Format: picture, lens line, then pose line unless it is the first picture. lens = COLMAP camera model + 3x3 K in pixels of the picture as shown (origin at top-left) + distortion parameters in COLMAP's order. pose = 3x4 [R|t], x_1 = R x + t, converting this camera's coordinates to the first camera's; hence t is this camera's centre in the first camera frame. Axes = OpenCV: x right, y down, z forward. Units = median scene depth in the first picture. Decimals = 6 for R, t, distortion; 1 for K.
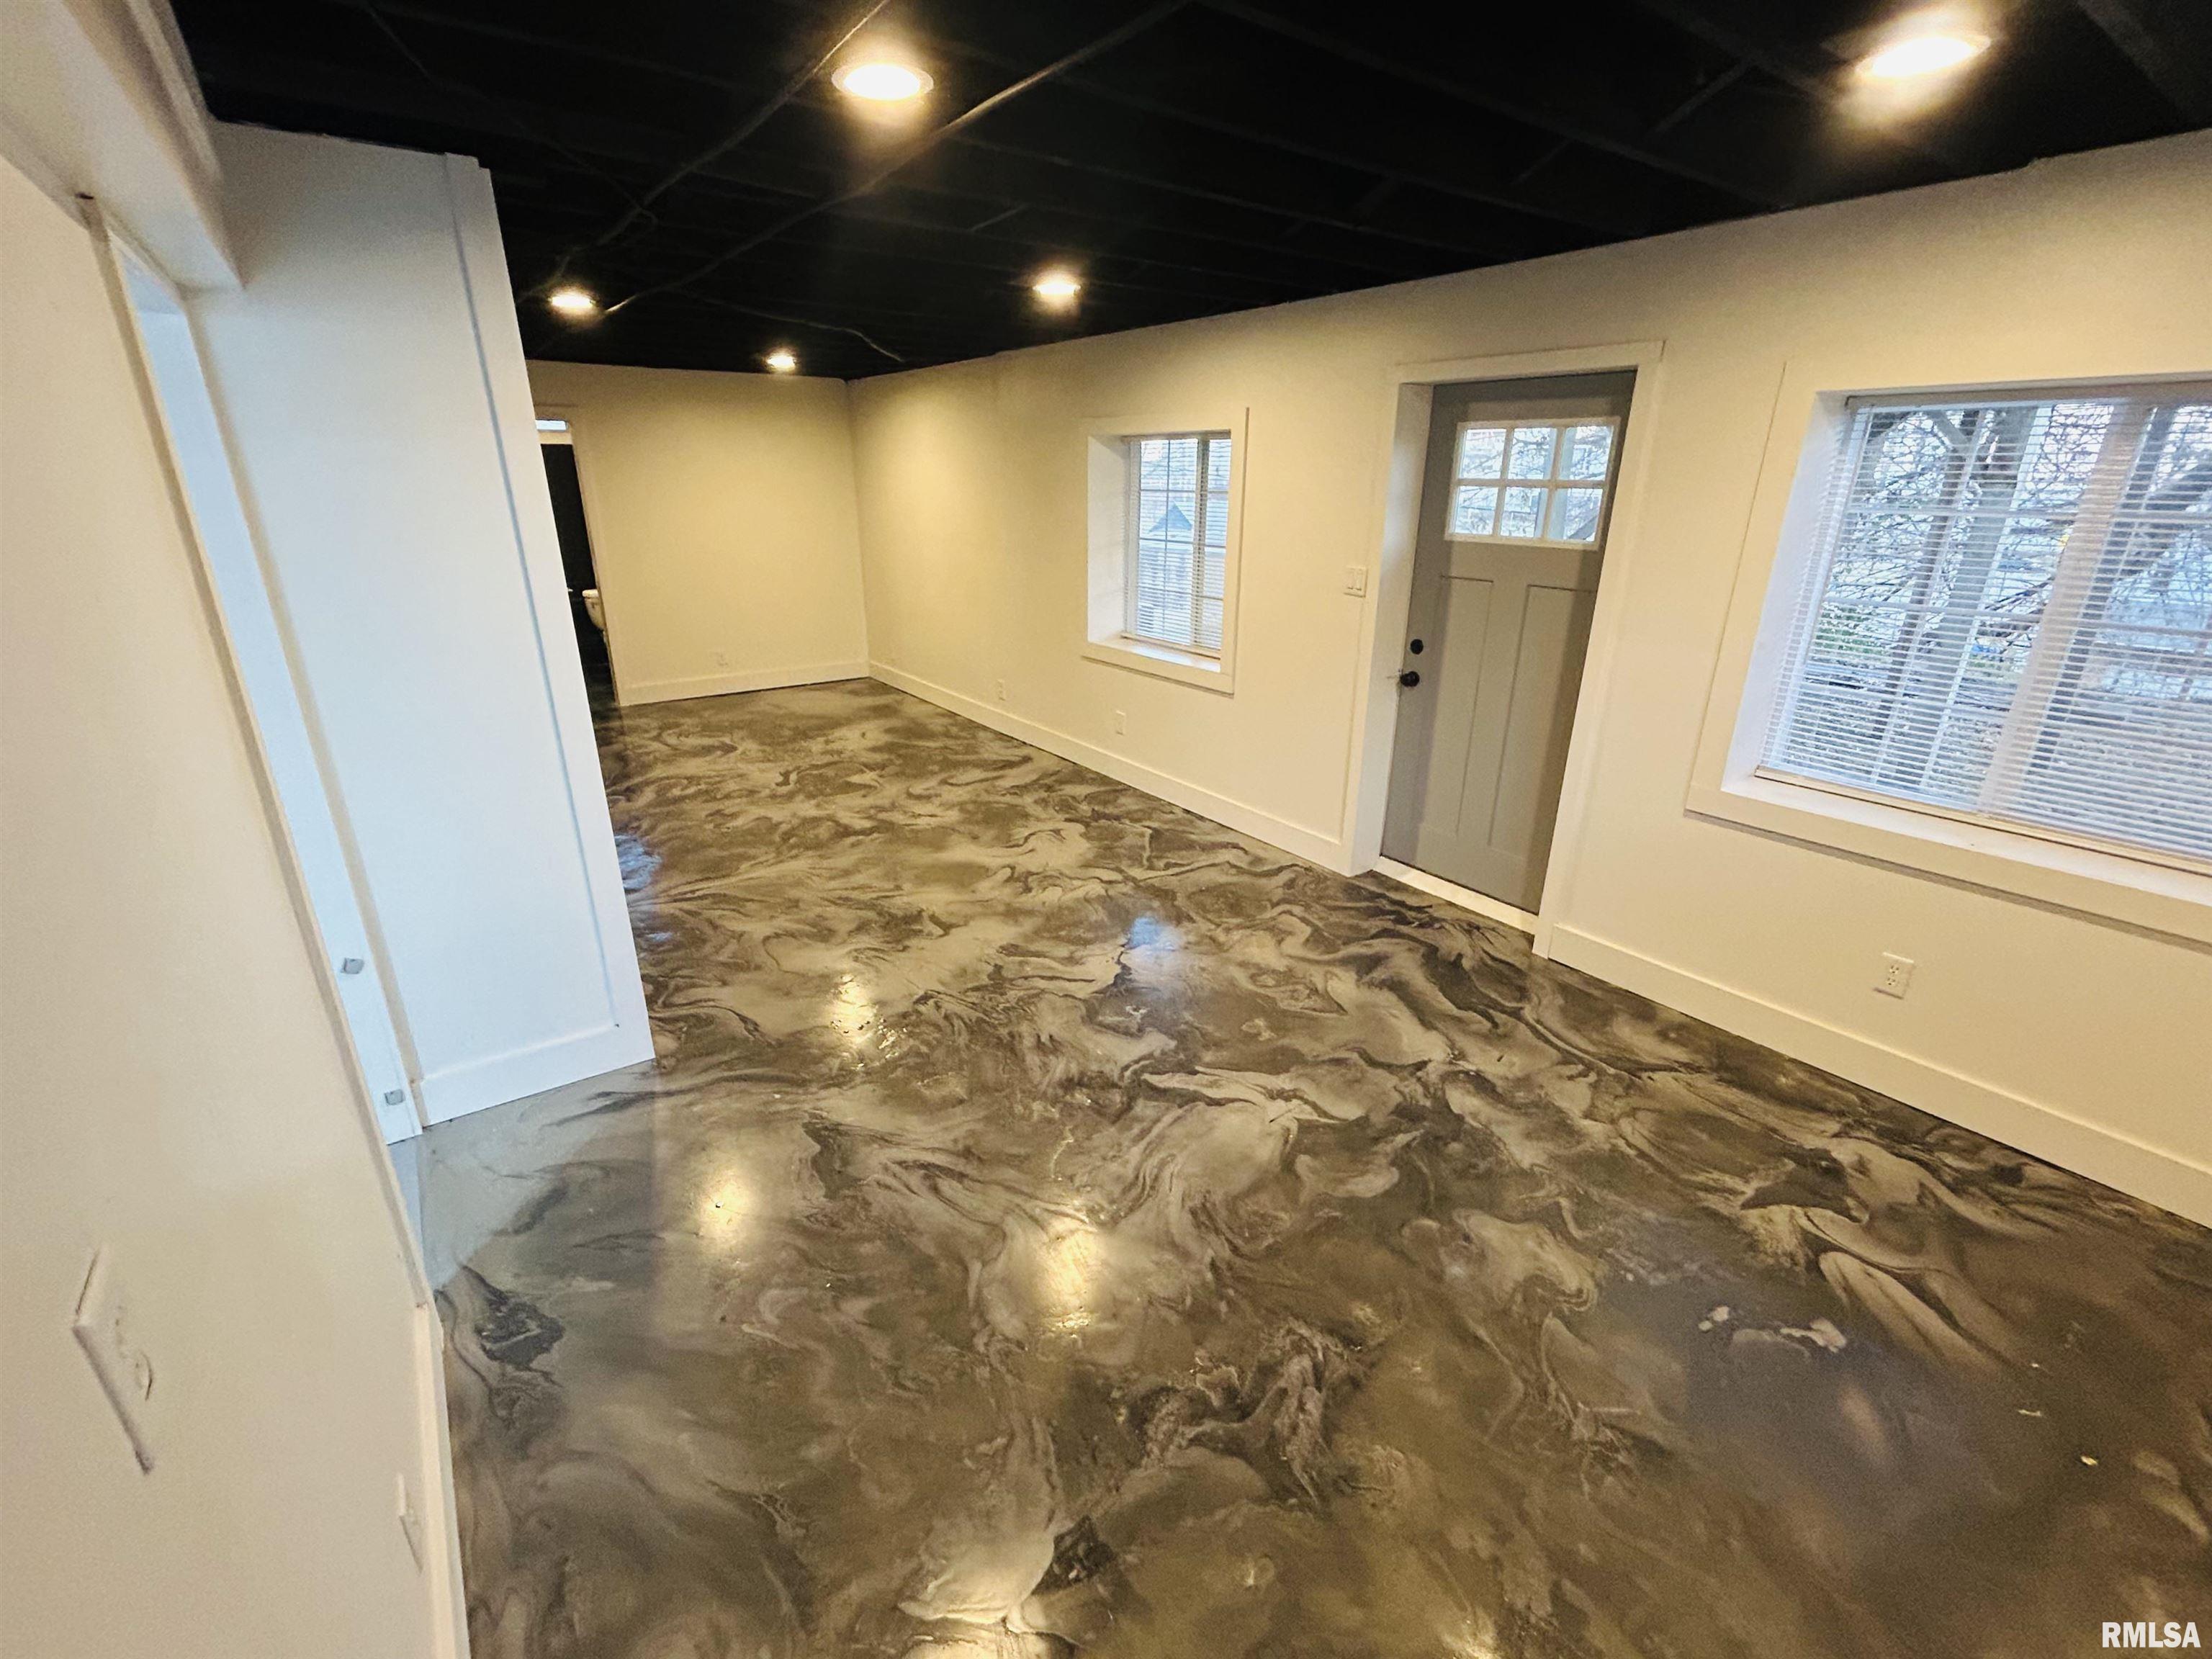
lens RADIAL K [[990.8, 0, 1105.4], [0, 990.8, 824.0], [0, 0, 1]] dist [-0.001133, 0.000061]
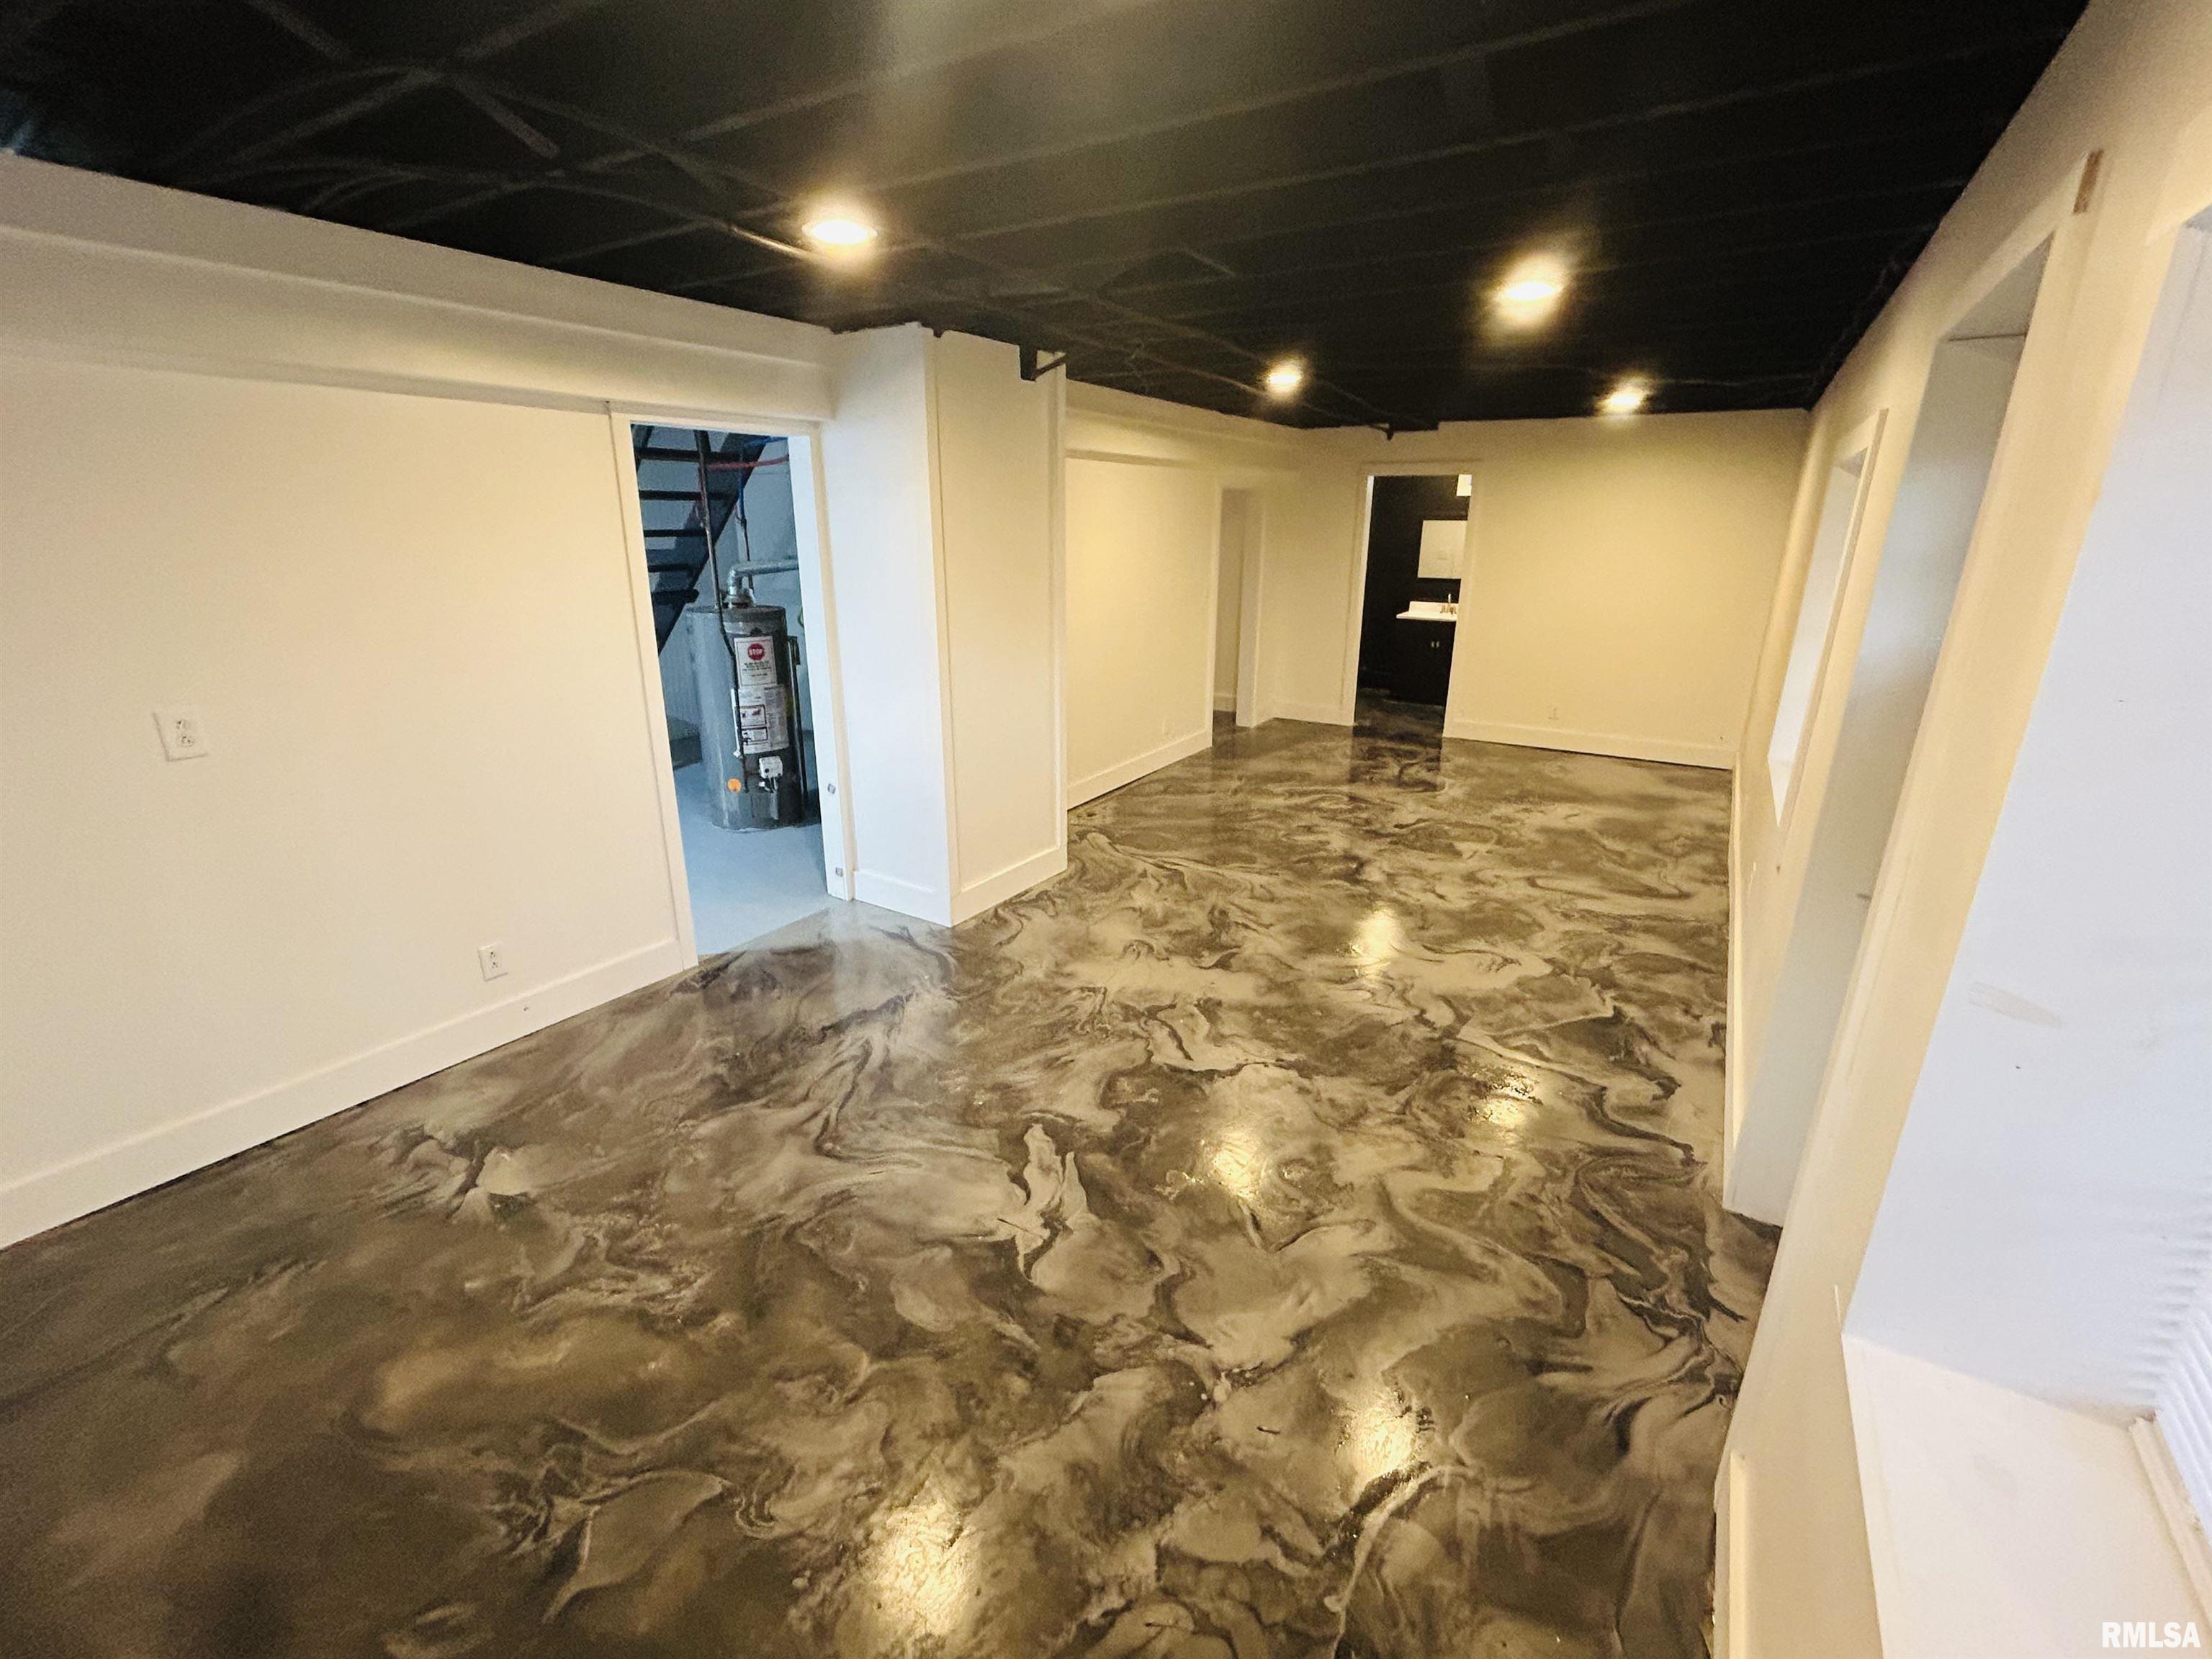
lens RADIAL K [[990.8, 0, 1105.4], [0, 990.8, 824.0], [0, 0, 1]] dist [-0.001133, 0.000061]
pose [[0.356048, 0.274082, -0.893370, 0.560916], [-0.317576, 0.934608, 0.160165, -0.131126], [0.878849, 0.226686, 0.419807, 0.383149]]
